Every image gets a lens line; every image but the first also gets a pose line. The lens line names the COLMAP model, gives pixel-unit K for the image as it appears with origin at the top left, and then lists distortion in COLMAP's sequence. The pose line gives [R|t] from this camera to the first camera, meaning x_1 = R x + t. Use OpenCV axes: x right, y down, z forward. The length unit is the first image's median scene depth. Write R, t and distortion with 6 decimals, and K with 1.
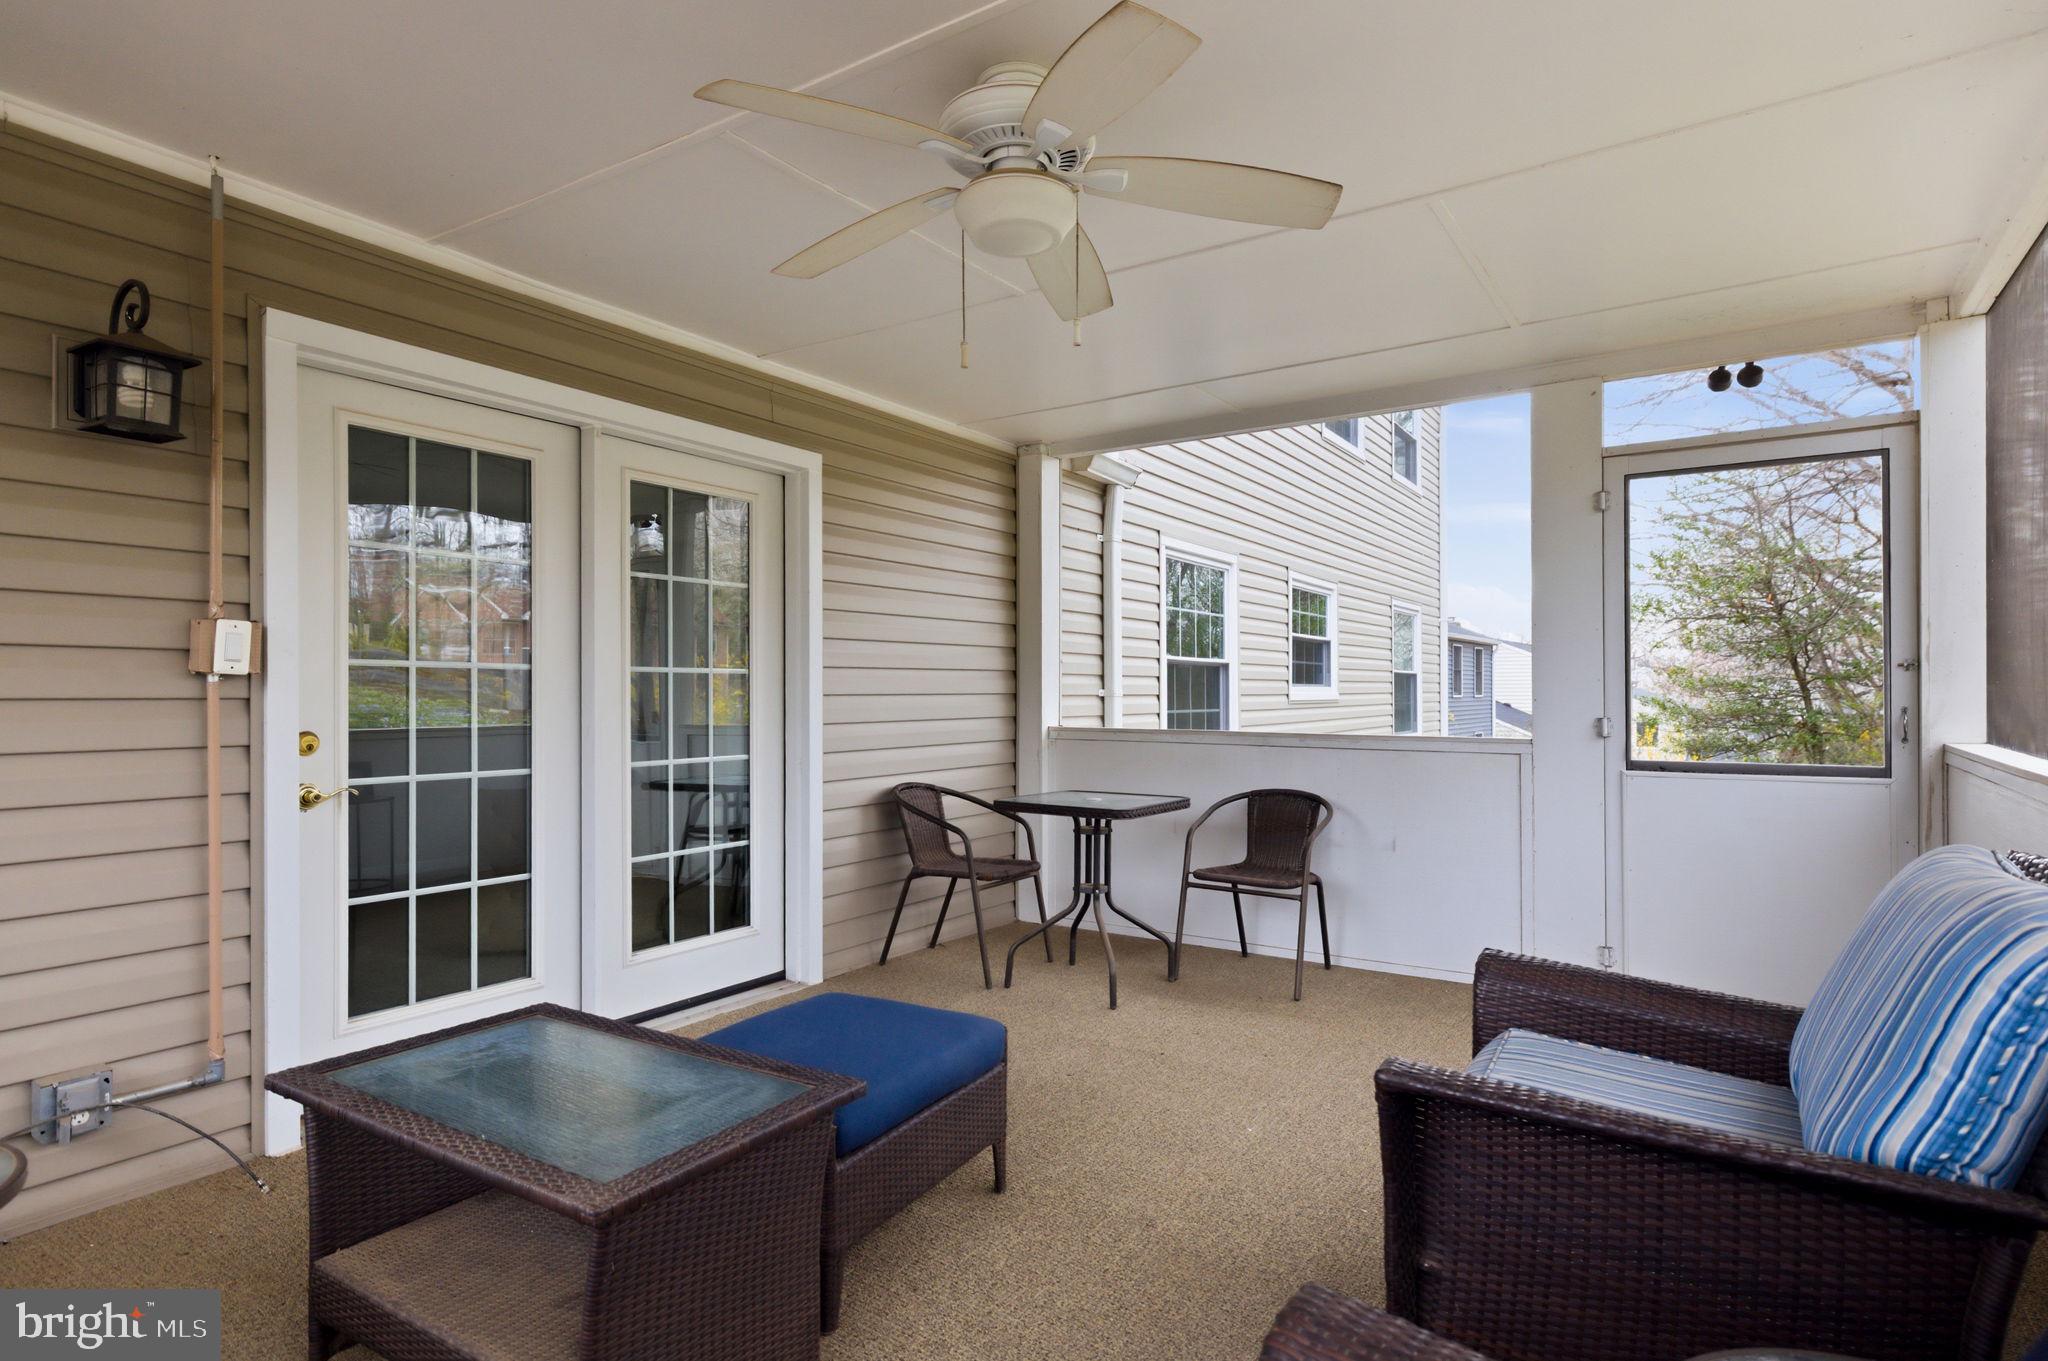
lens RADIAL K [[1045.5, 0, 1025.9], [0, 1045.5, 695.7], [0, 0, 1]] dist [0.002503, 0.000341]
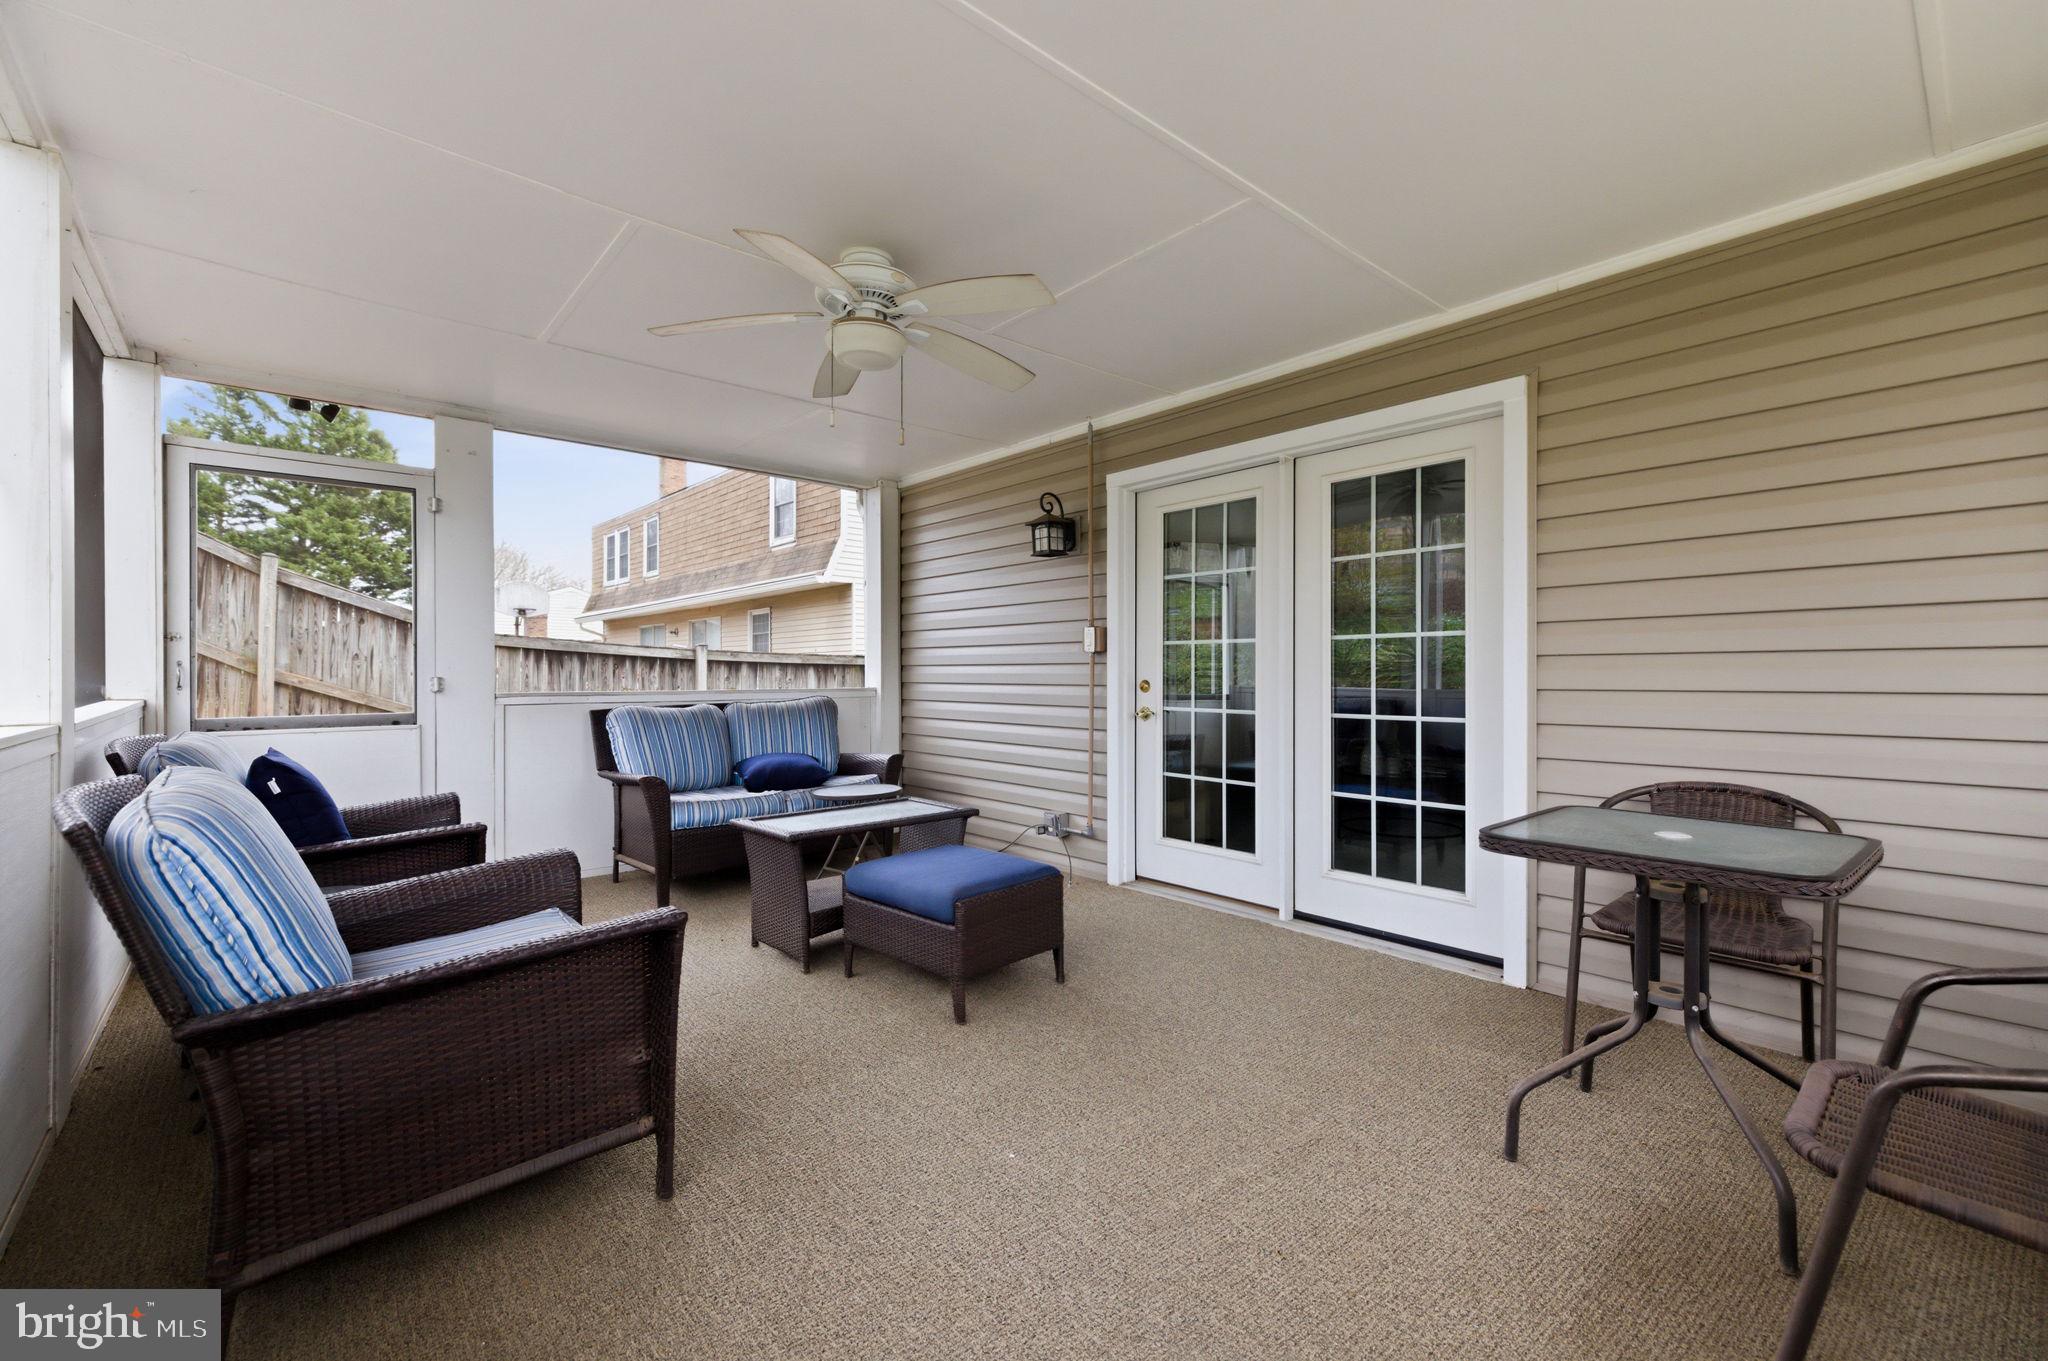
lens RADIAL K [[869.2, 0, 1044.9], [0, 869.2, 672.3], [0, 0, 1]] dist [0.000797, 0.000062]
pose [[-0.251968, 0.001855, -0.967734, 0.679888], [0.001549, 0.999998, 0.001513, 0.013336], [0.967734, -0.001117, -0.251970, 0.912766]]
